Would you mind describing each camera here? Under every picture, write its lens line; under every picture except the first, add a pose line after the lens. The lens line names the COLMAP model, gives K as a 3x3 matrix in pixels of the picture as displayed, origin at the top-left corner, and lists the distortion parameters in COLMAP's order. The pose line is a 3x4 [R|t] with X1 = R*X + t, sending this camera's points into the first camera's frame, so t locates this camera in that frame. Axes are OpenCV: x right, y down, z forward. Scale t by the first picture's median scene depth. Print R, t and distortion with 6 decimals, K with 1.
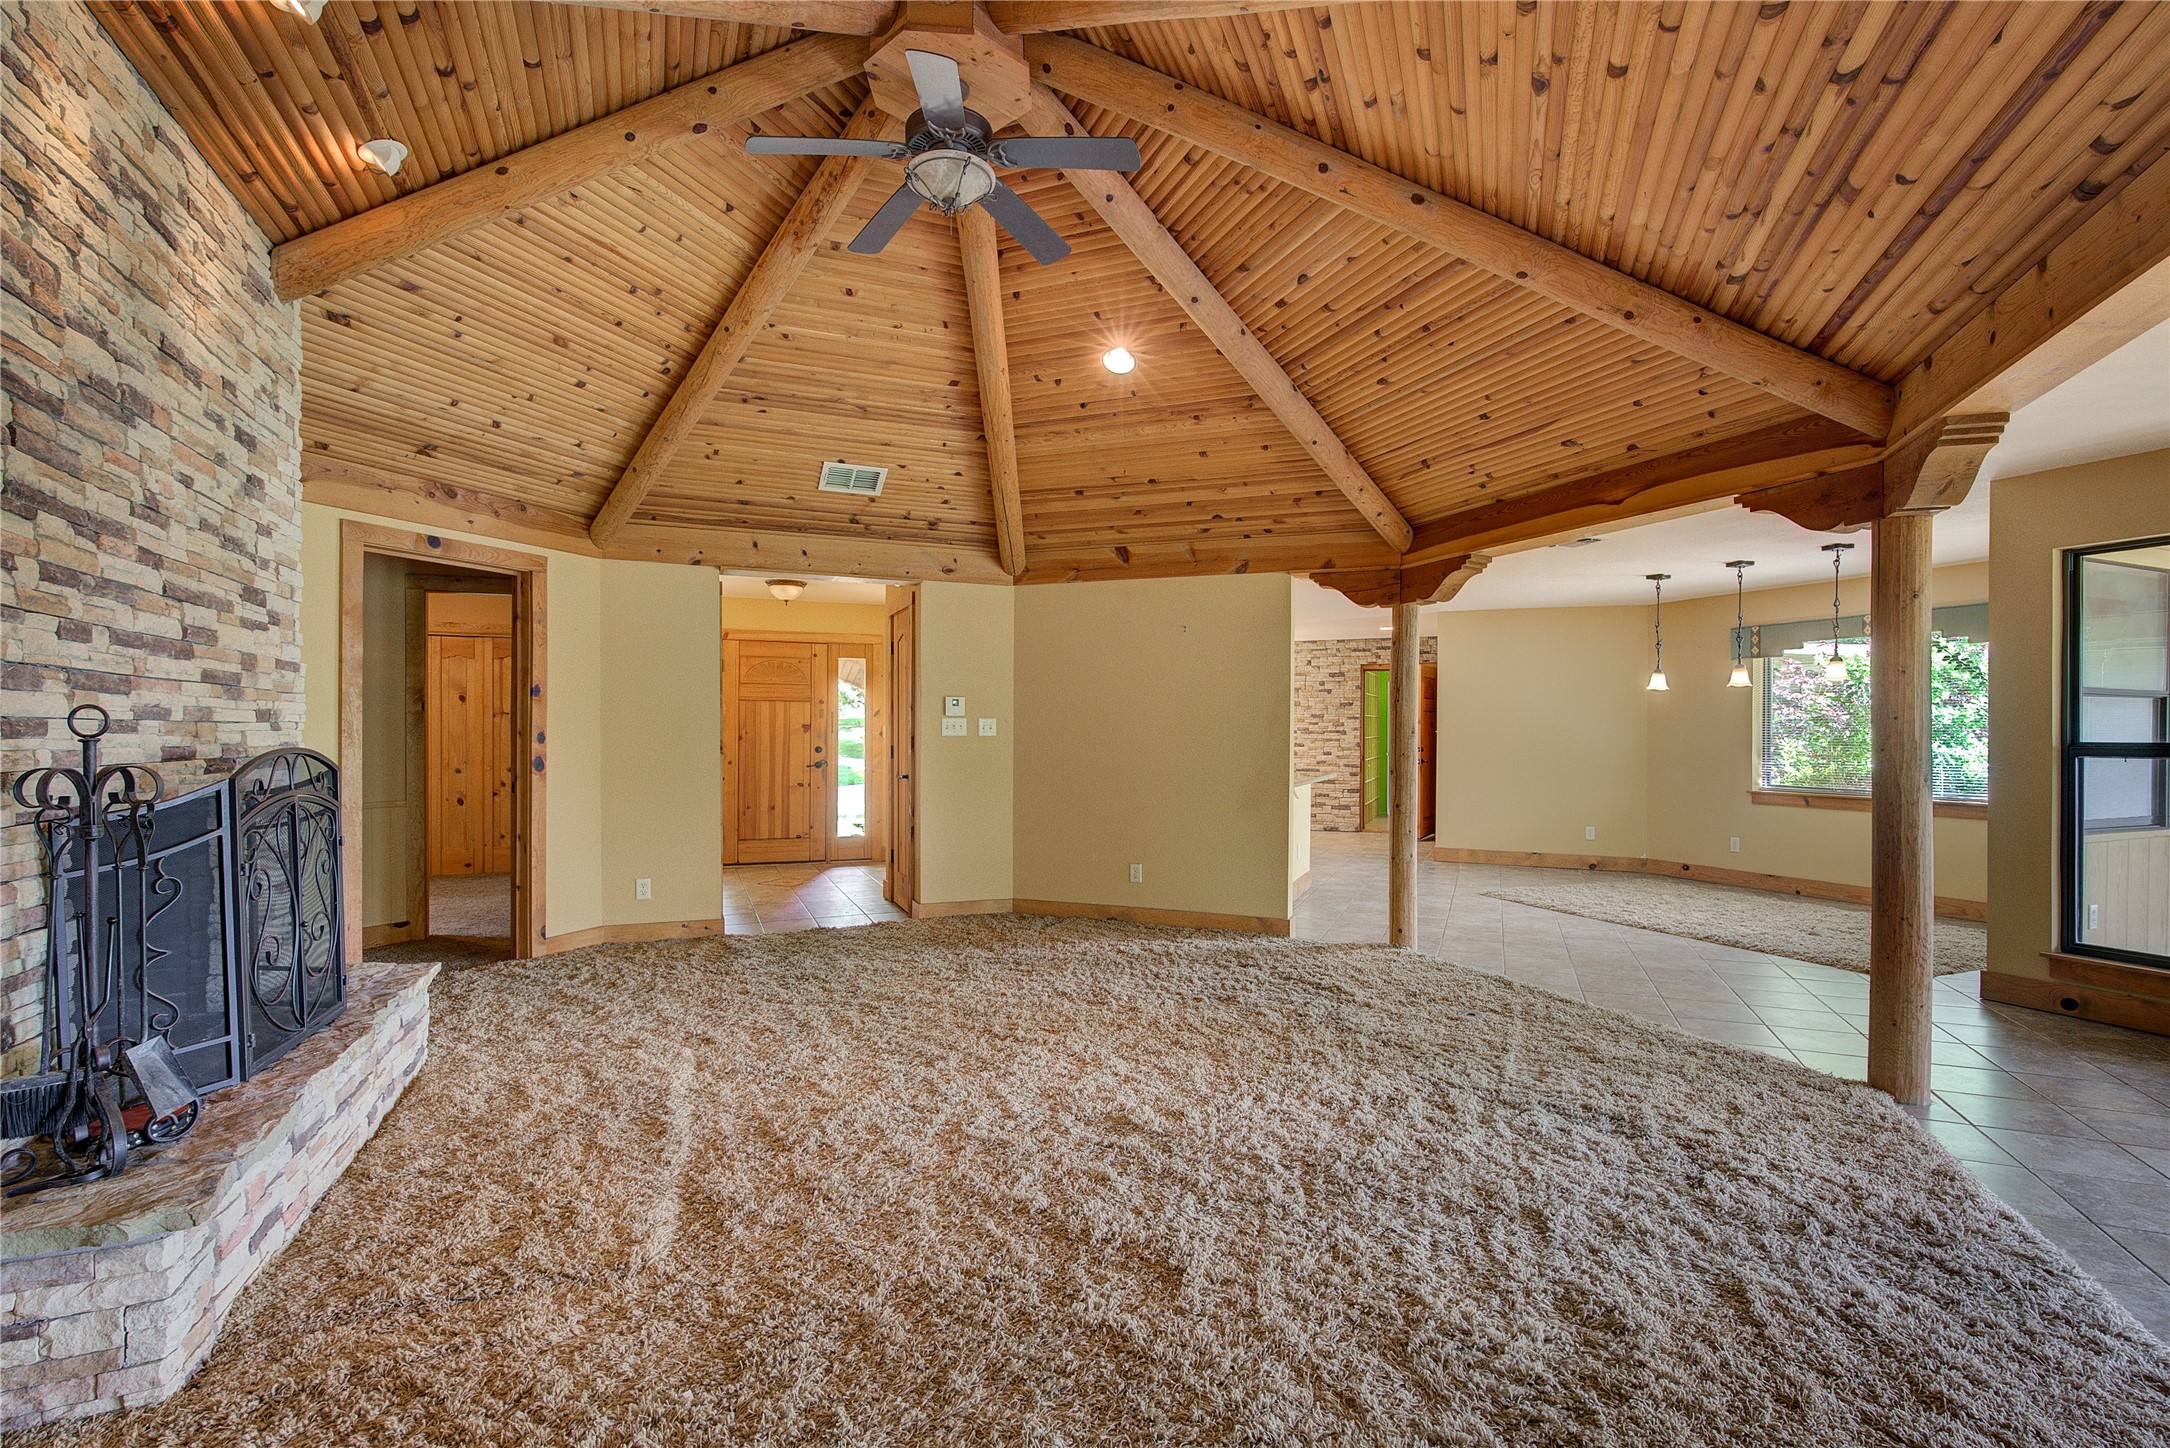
lens RADIAL K [[986.5, 0, 1093.4], [0, 986.5, 734.4], [0, 0, 1]] dist [-0.002020, 0.001472]
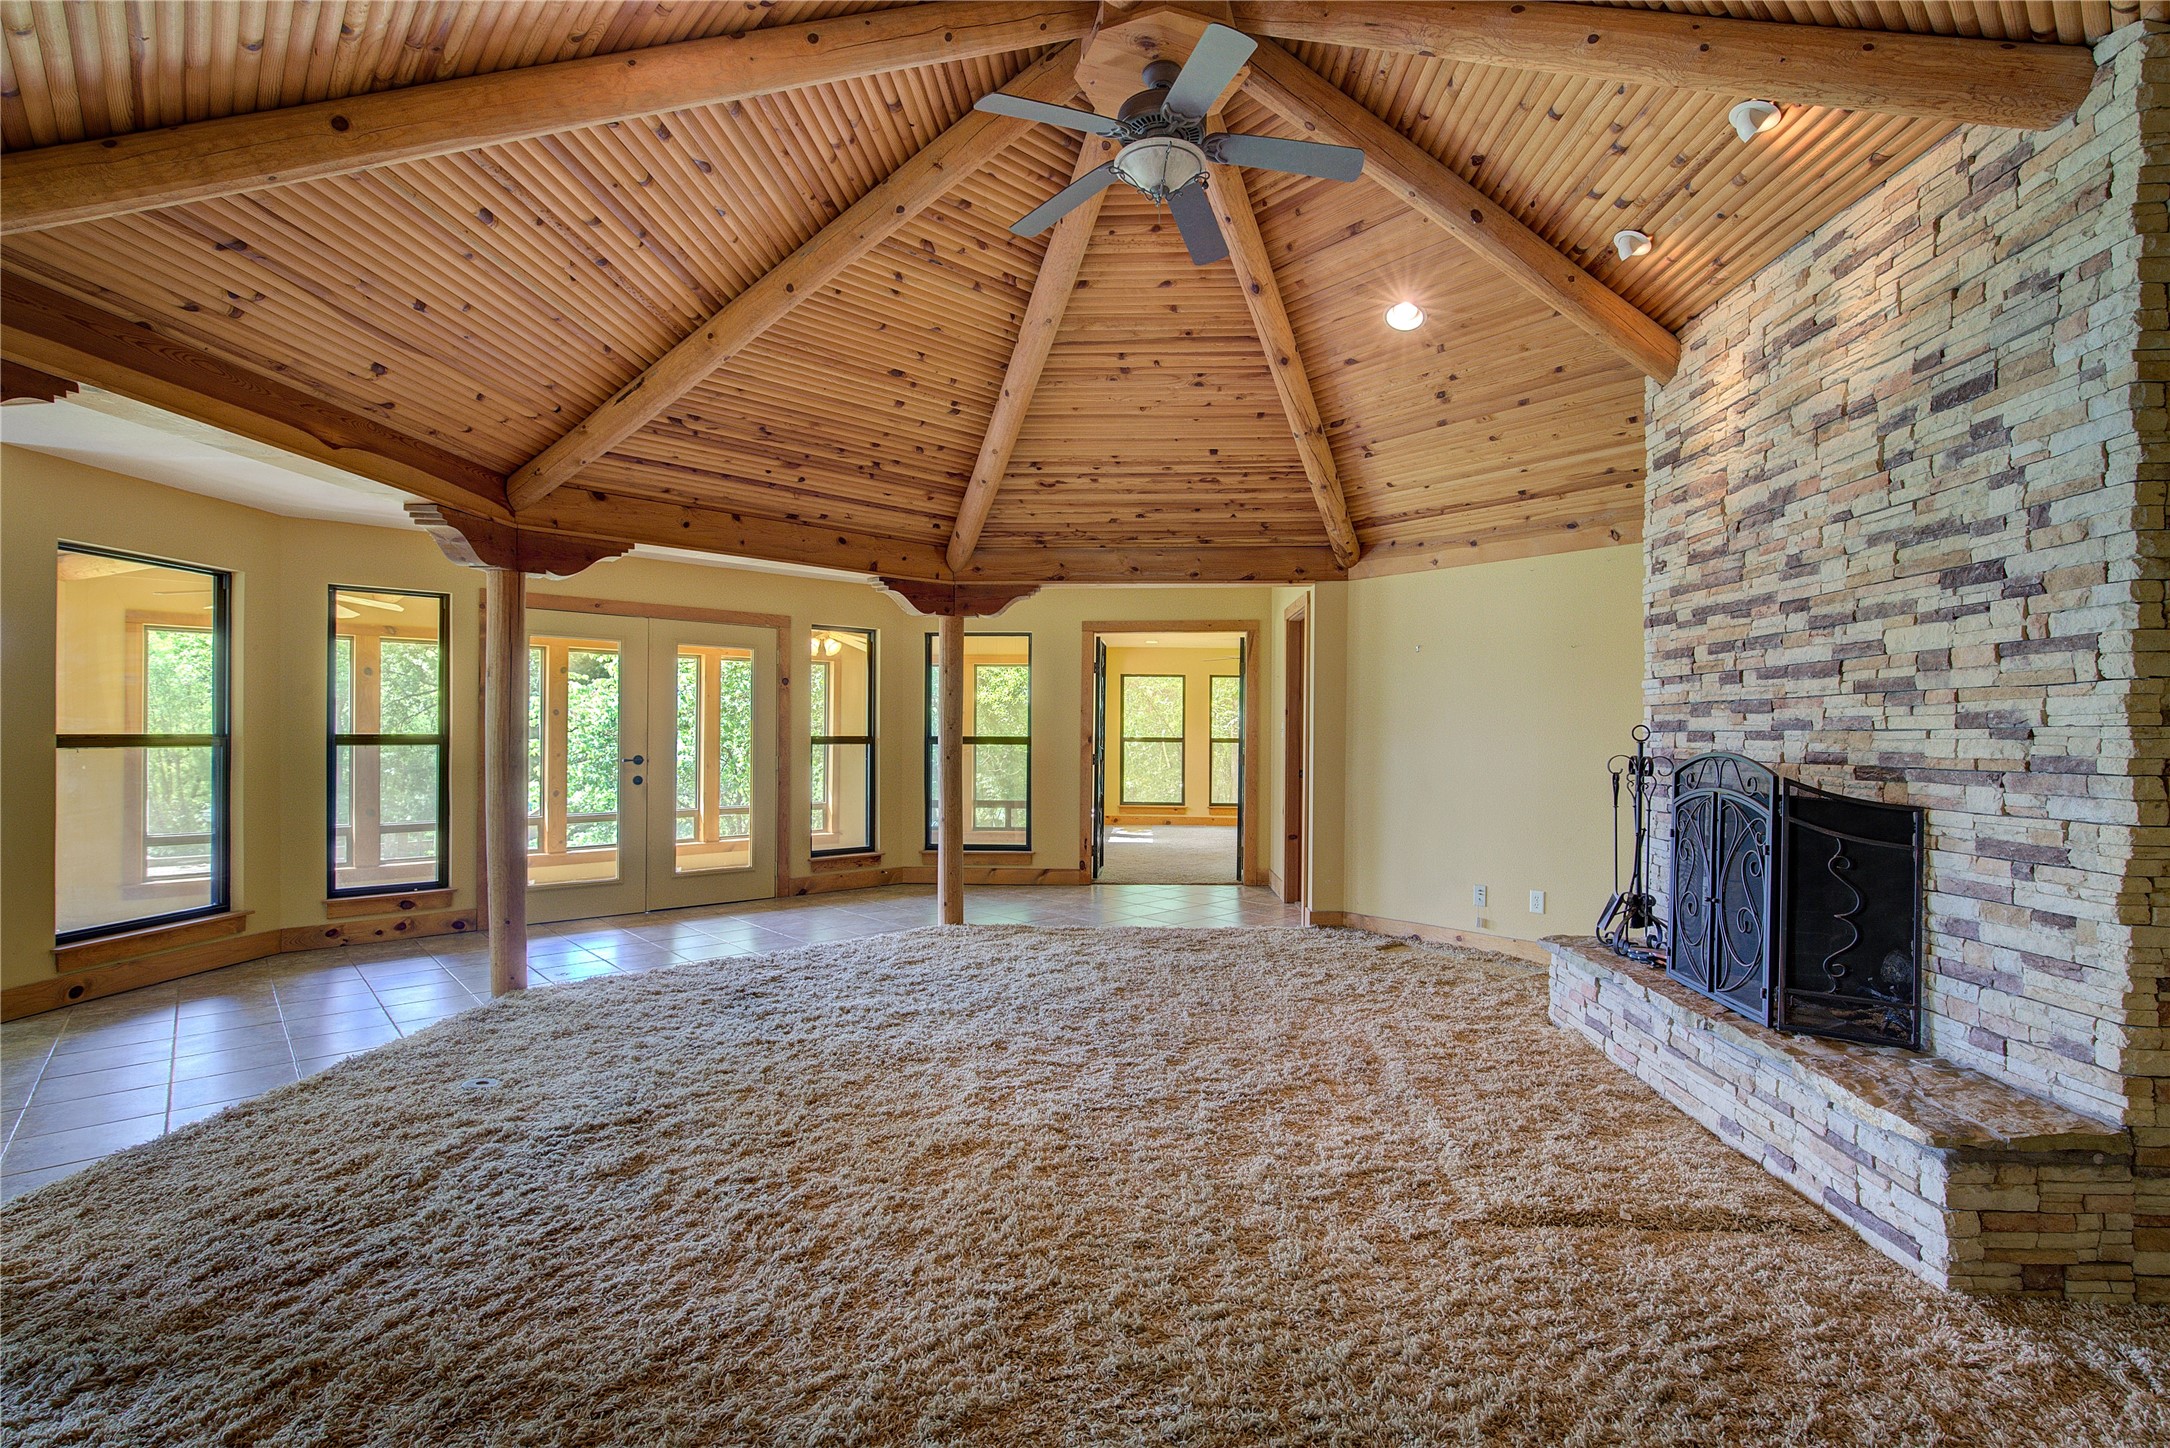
lens RADIAL K [[986.5, 0, 1093.4], [0, 986.5, 734.4], [0, 0, 1]] dist [-0.002020, 0.001472]
pose [[-0.897361, -0.008087, 0.441222, -0.385856], [-0.007807, 0.999967, 0.002450, -0.002787], [-0.441227, -0.001246, -0.897395, 1.414847]]
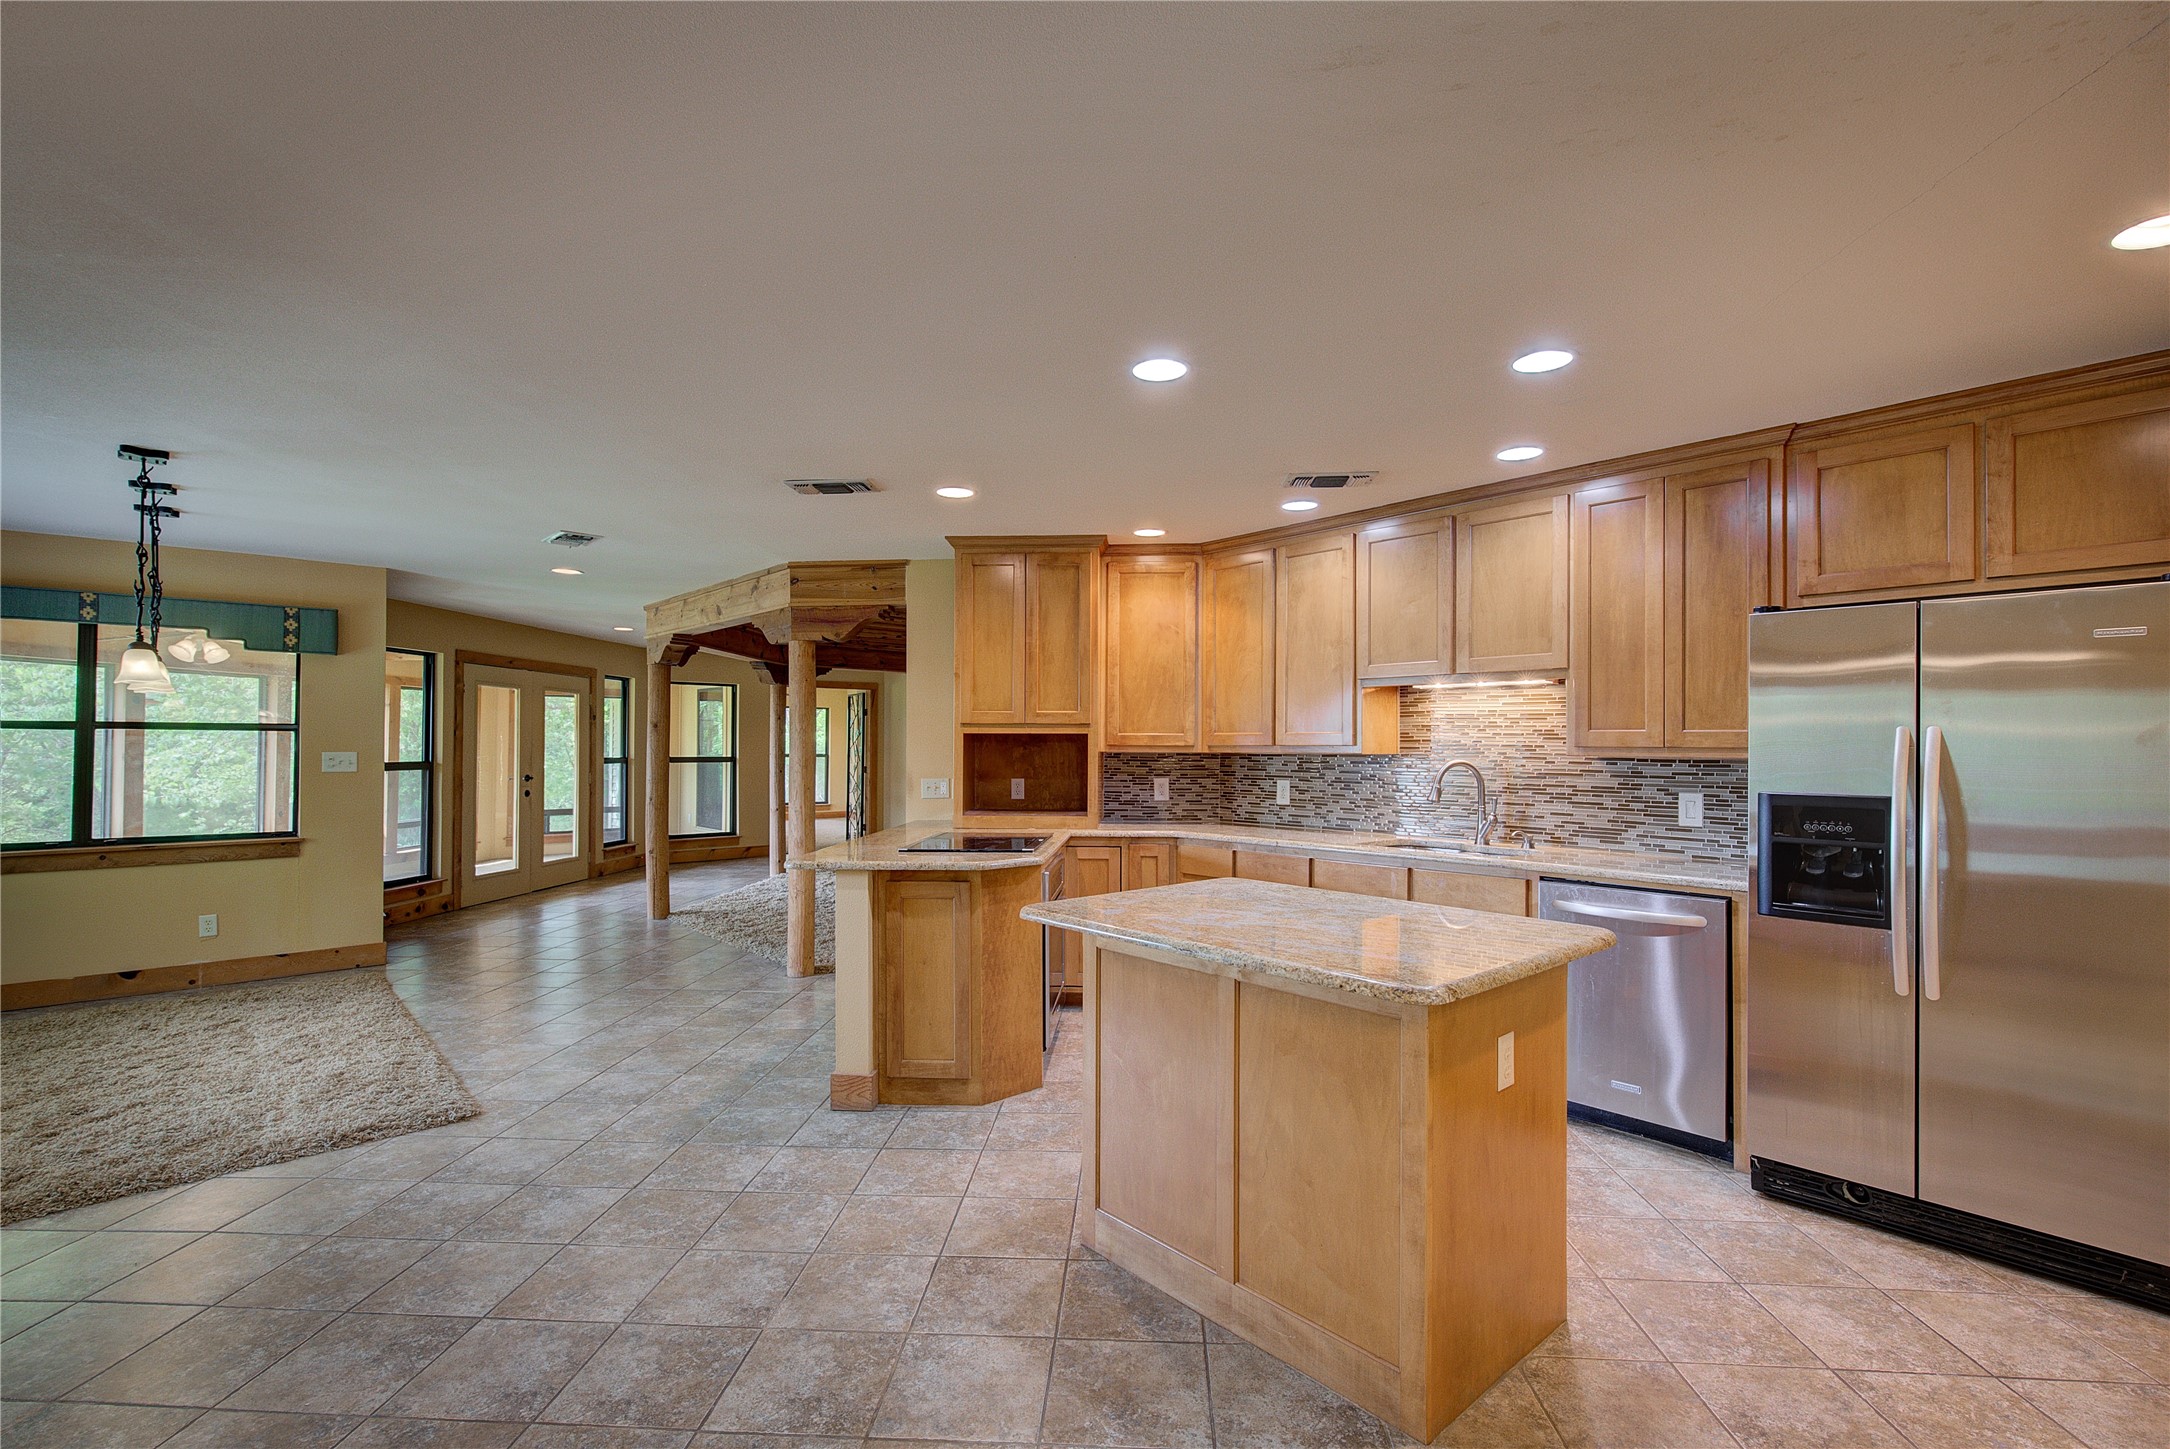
lens RADIAL K [[986.5, 0, 1093.4], [0, 986.5, 734.9], [0, 0, 1]] dist [-0.002020, 0.001472]
pose [[-0.950387, -0.011606, -0.310852, 0.439558], [-0.008461, 0.999898, -0.011464, -0.028926], [0.310954, -0.008265, -0.950389, 2.626831]]
